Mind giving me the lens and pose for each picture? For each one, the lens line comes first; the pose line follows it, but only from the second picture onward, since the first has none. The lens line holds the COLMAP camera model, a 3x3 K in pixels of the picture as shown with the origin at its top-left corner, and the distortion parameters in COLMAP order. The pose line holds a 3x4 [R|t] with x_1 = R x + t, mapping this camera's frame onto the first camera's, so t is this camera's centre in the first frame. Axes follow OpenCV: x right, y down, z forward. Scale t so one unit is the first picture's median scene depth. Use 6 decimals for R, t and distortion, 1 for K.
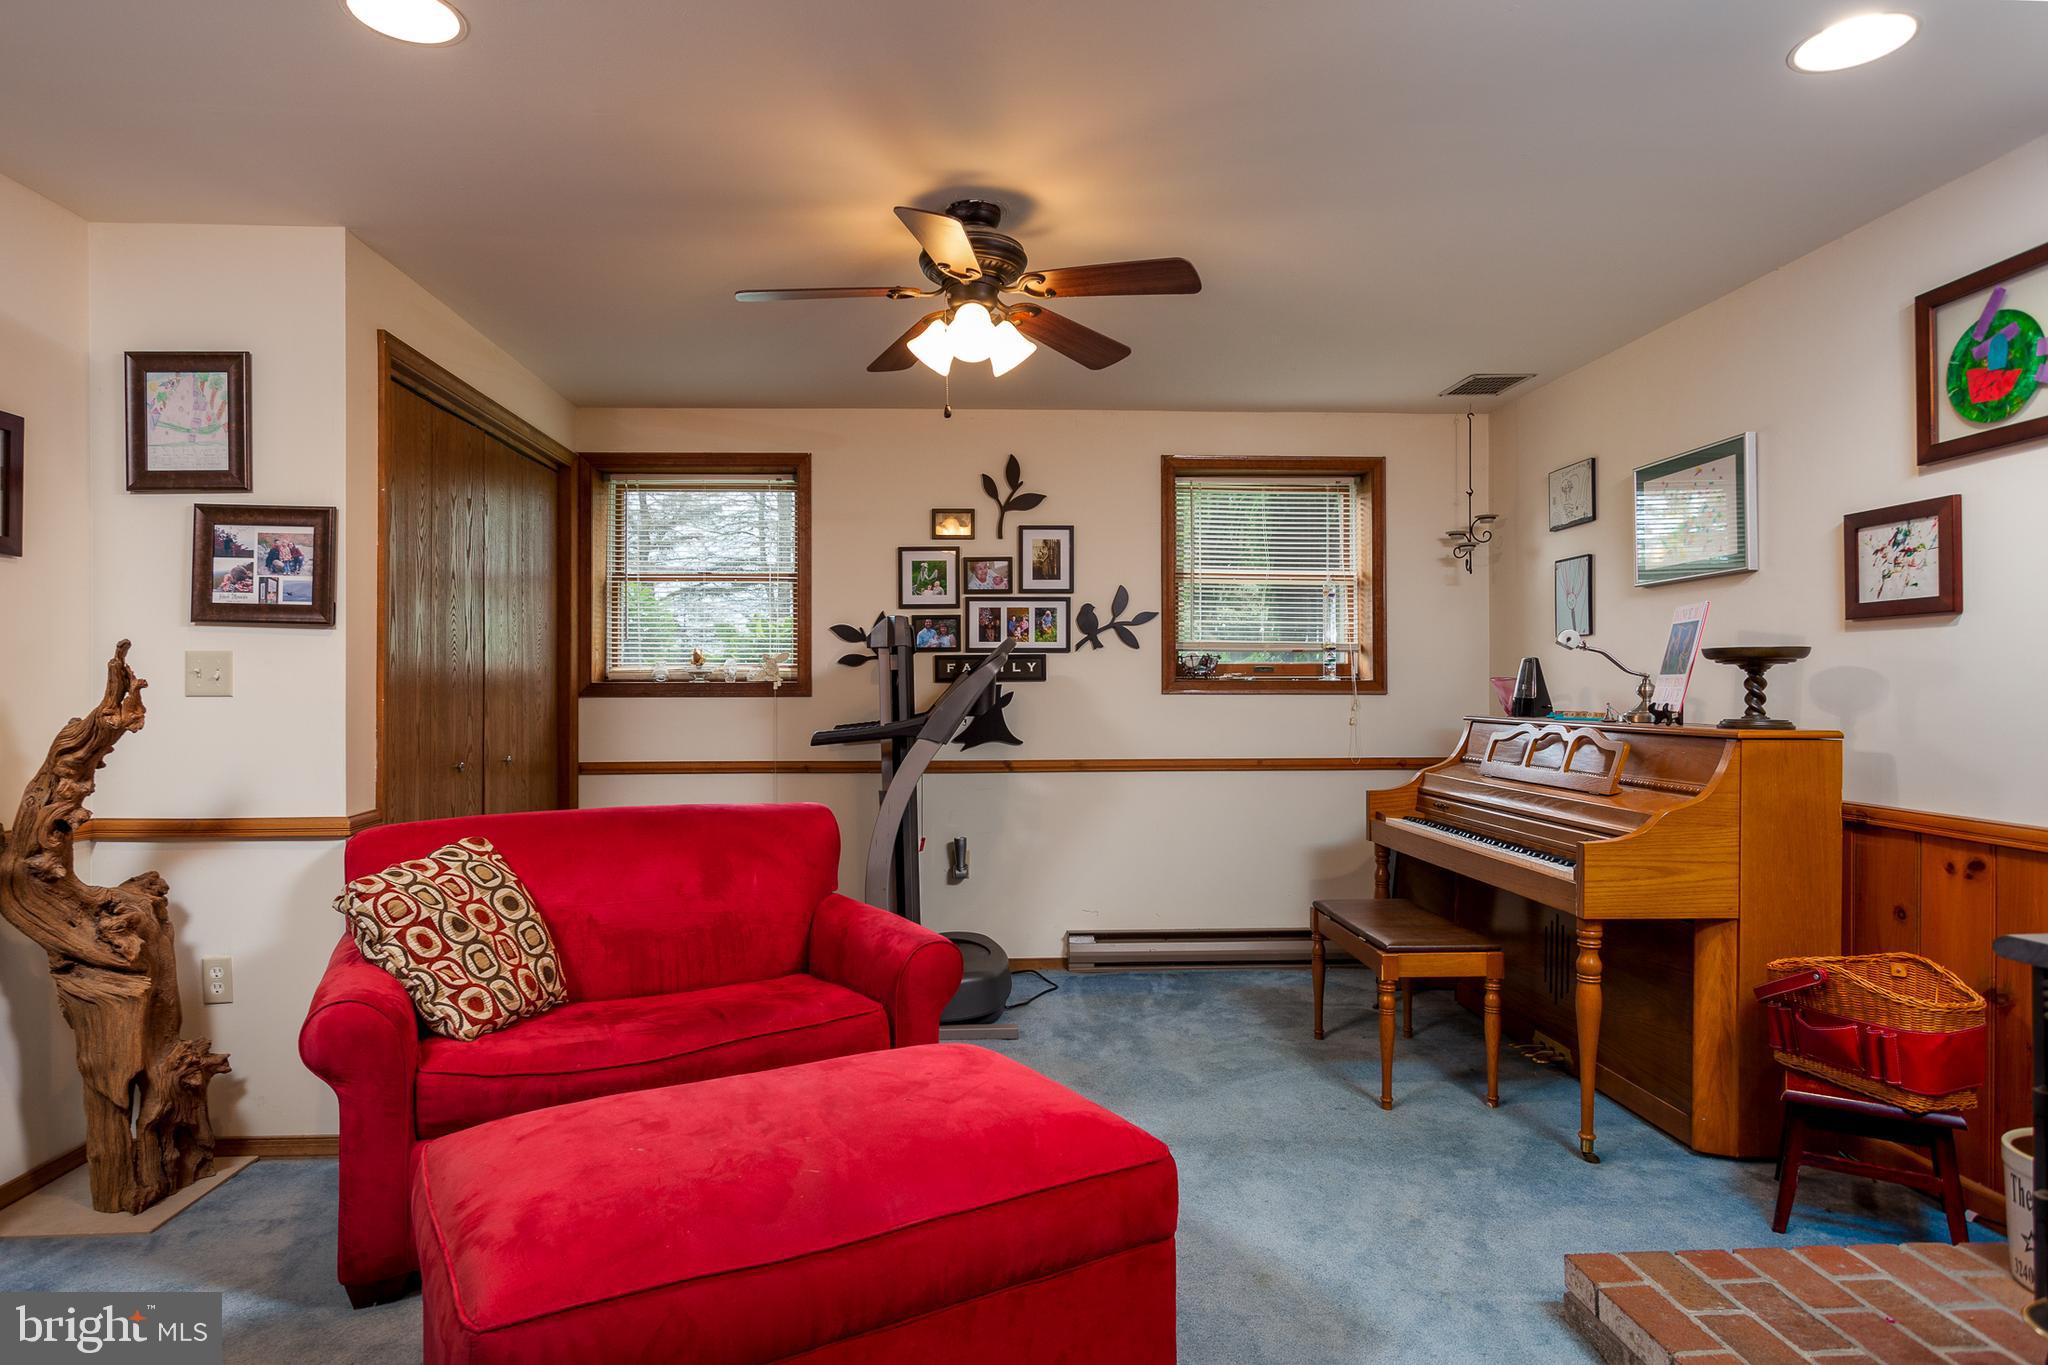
lens RADIAL K [[1172.7, 0, 1023.8], [0, 1172.7, 693.2], [0, 0, 1]] dist [0.008693, 0.003135]
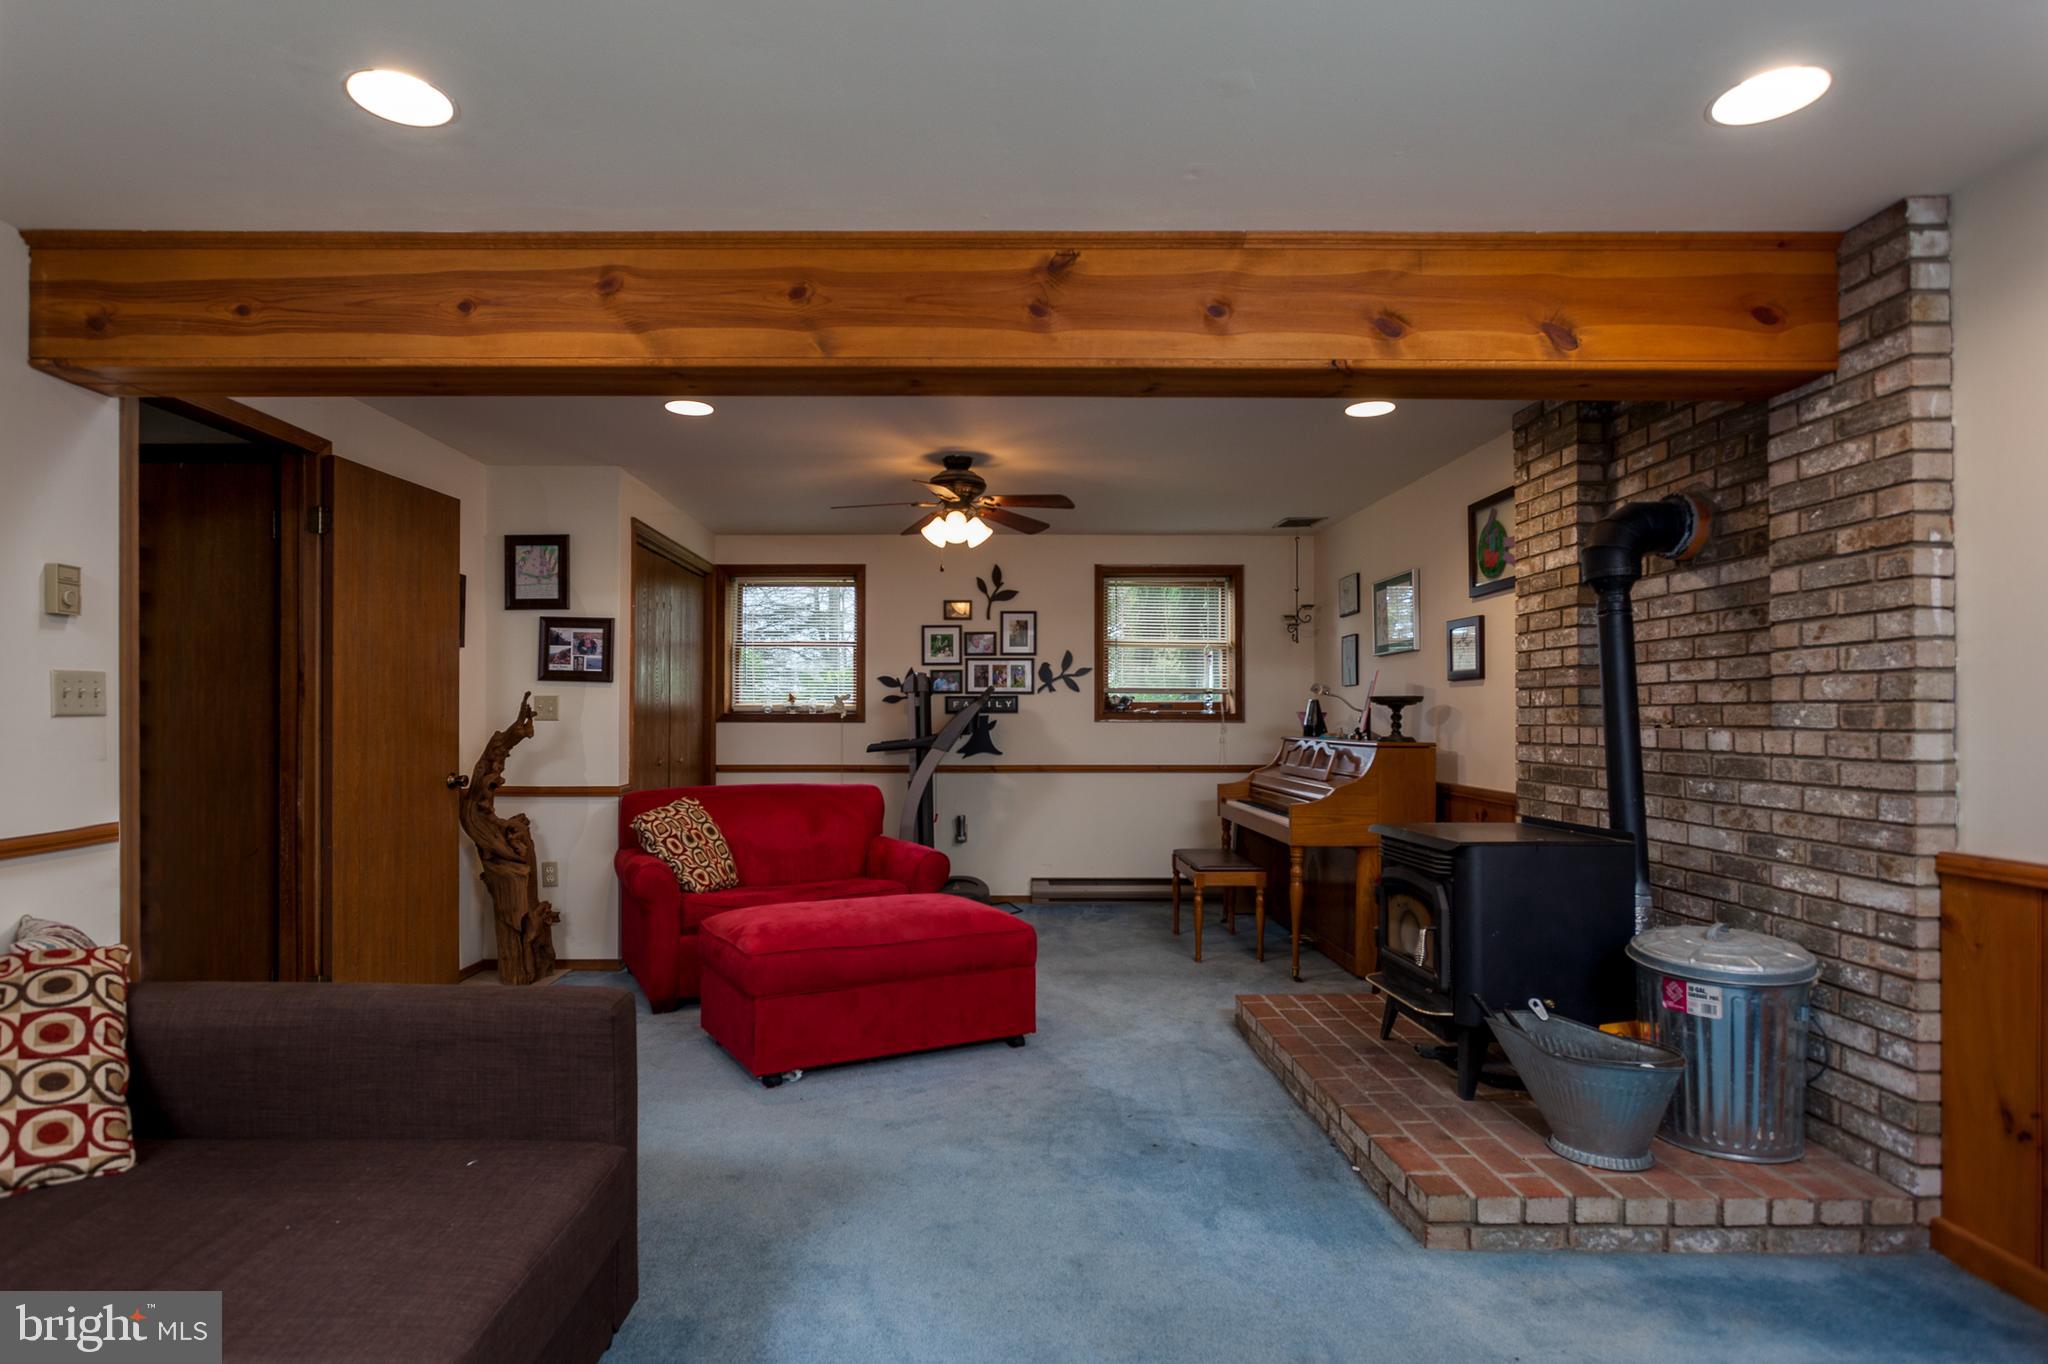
lens RADIAL K [[1101.4, 0, 975.8], [0, 1101.4, 709.4], [0, 0, 1]] dist [-0.002916, 0.001747]
pose [[0.997568, 0.002920, -0.069638, 0.098495], [-0.003723, 0.999928, -0.011407, 0.002457], [0.069599, 0.011638, 0.997507, -0.665178]]
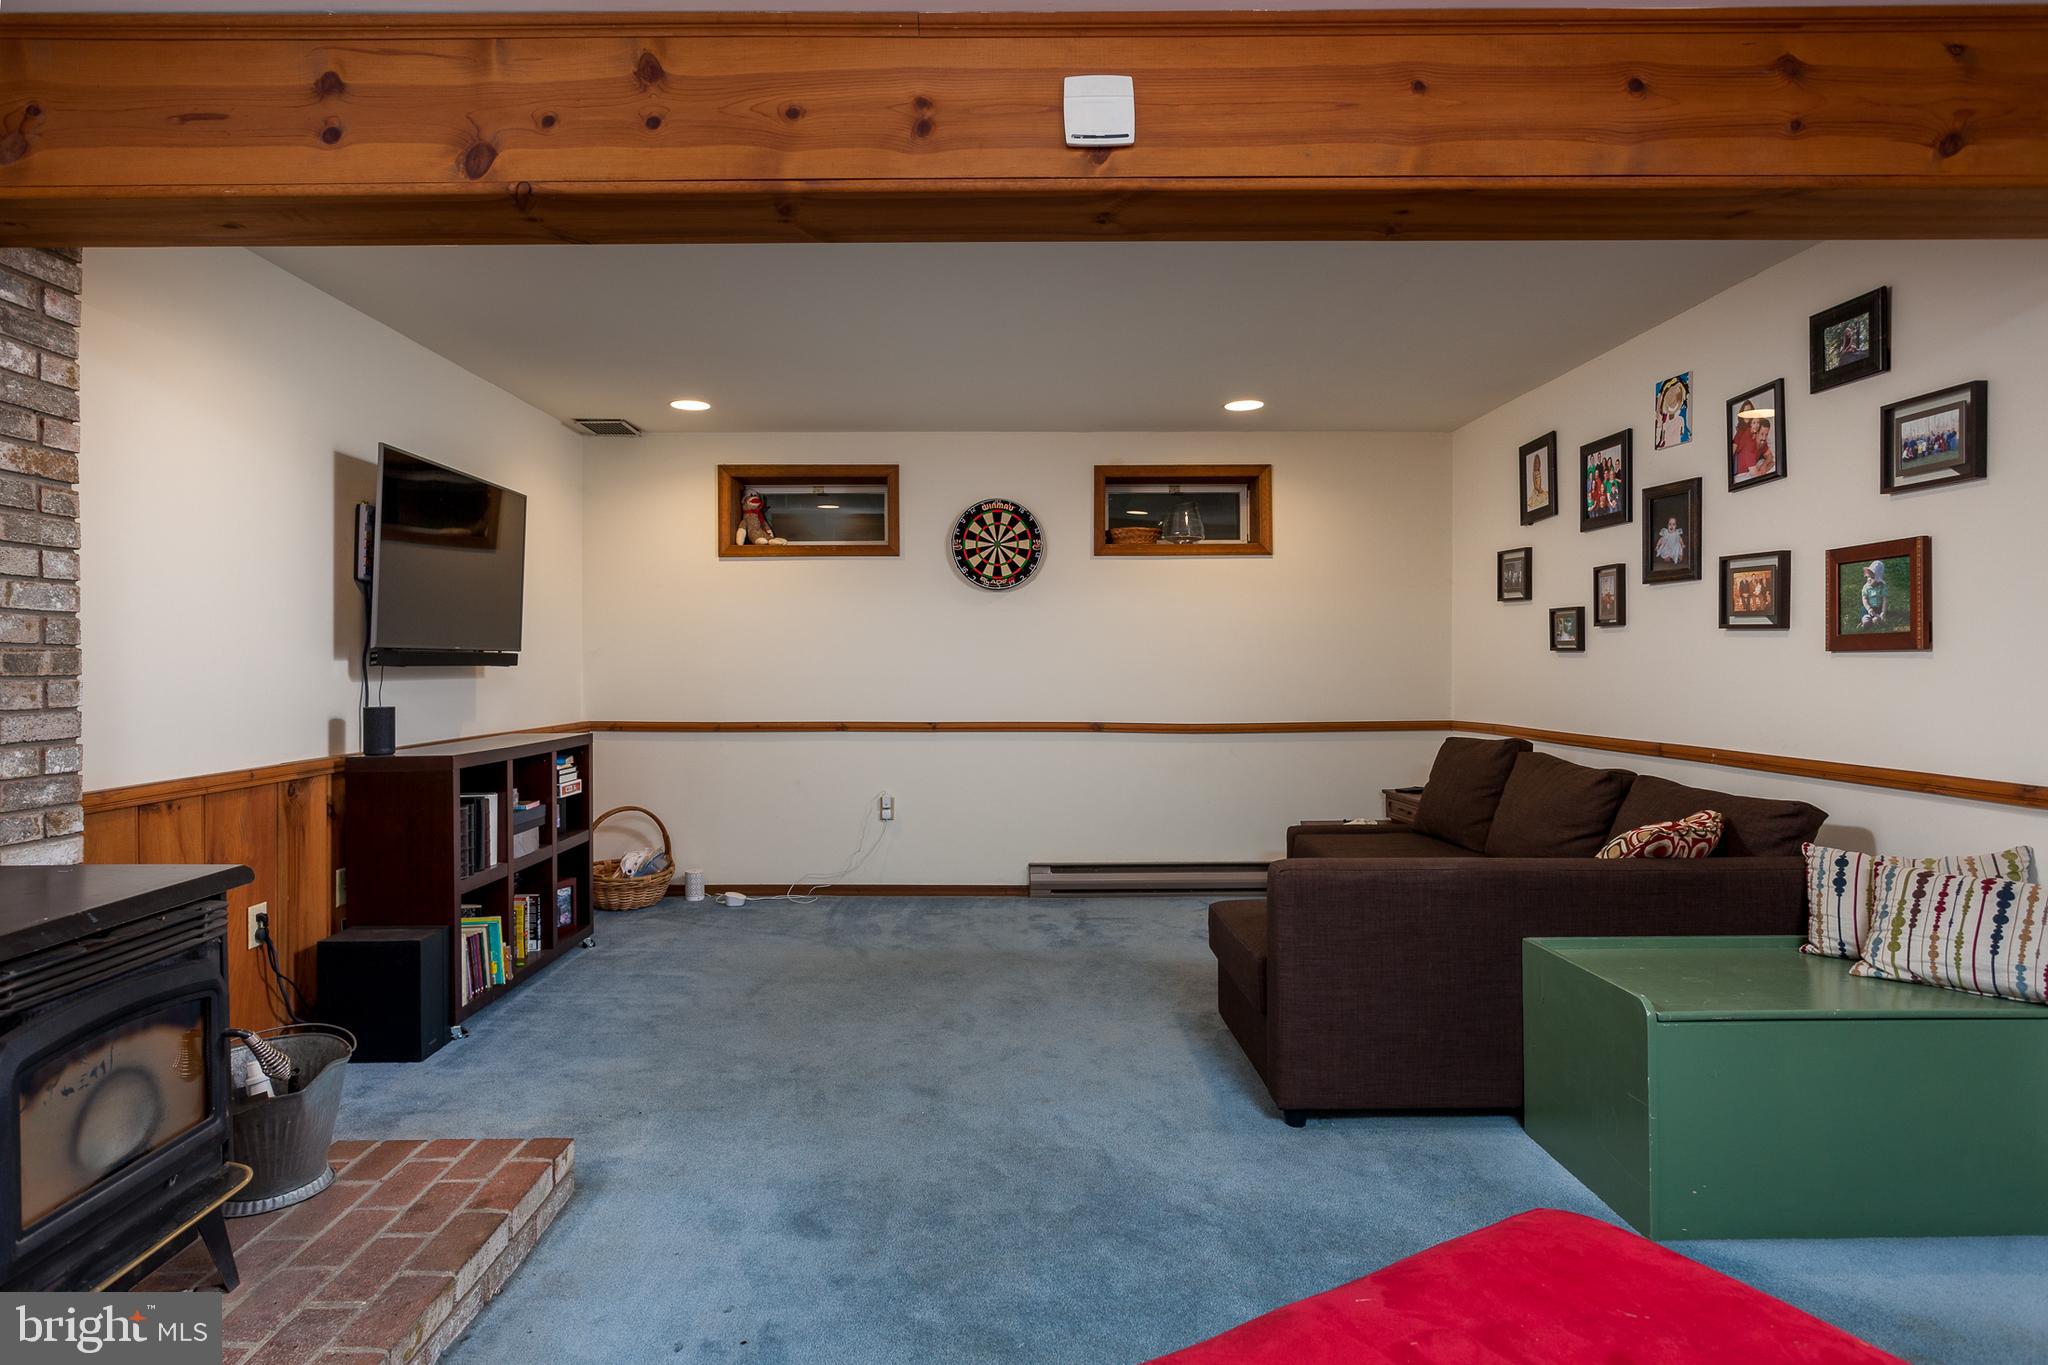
lens RADIAL K [[1101.4, 0, 1020.4], [0, 1101.4, 656.5], [0, 0, 1]] dist [-0.002916, 0.001747]
pose [[-0.998049, 0.001052, 0.062428, -0.001577], [0.000869, 0.999995, -0.002951, -0.004895], [-0.062431, -0.002891, -0.998045, 0.897463]]
